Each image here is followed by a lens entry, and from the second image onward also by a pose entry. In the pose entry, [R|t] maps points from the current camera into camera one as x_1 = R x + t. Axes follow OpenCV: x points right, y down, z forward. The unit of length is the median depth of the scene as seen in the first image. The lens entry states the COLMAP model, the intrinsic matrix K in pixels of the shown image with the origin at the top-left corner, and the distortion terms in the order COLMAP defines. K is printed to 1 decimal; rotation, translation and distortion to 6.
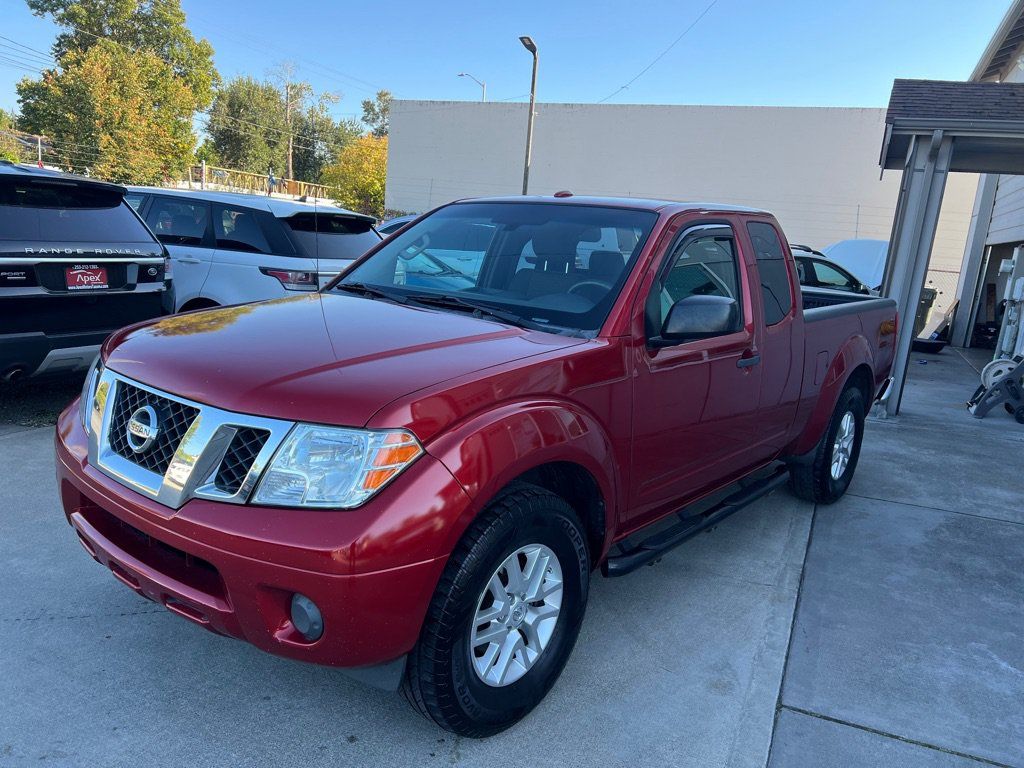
lens RADIAL K [[773.5, 0, 507.4], [0, 773.5, 373.2], [0, 0, 1]] dist [0.069970, -0.085446]
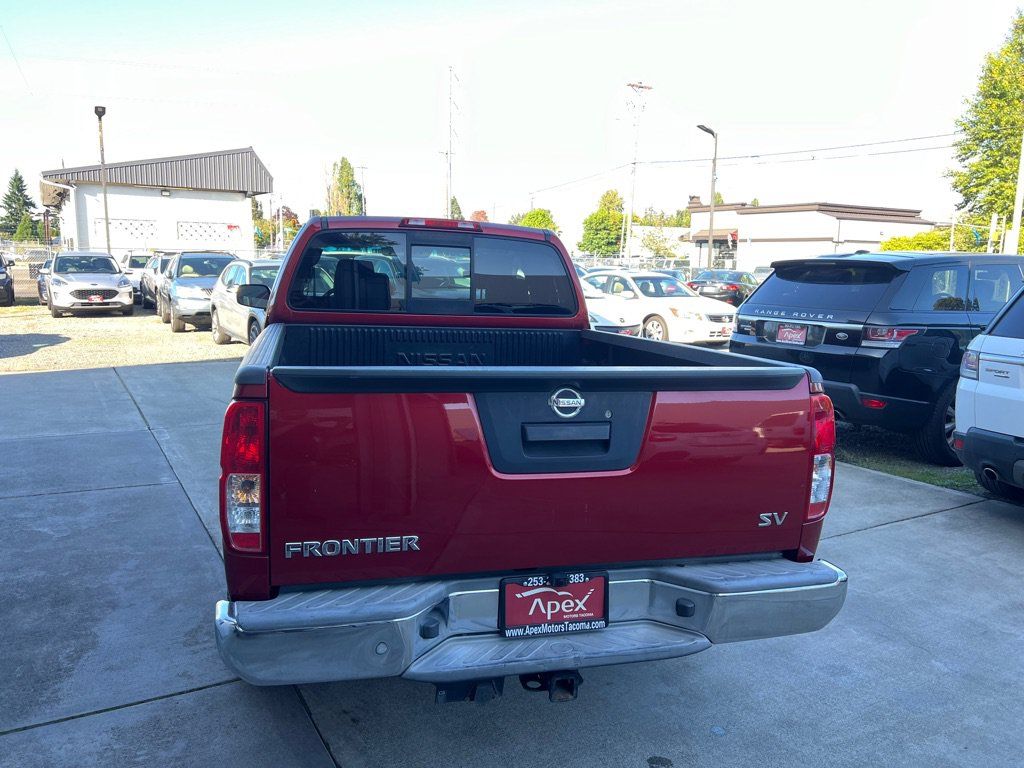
lens RADIAL K [[765.6, 0, 516.4], [0, 765.6, 386.1], [0, 0, 1]] dist [0.061650, -0.074375]
pose [[-0.572134, 0.033178, -0.819489, 0.196004], [-0.218116, 0.957045, 0.191026, -0.049016], [0.790625, 0.288036, -0.540321, 0.358396]]
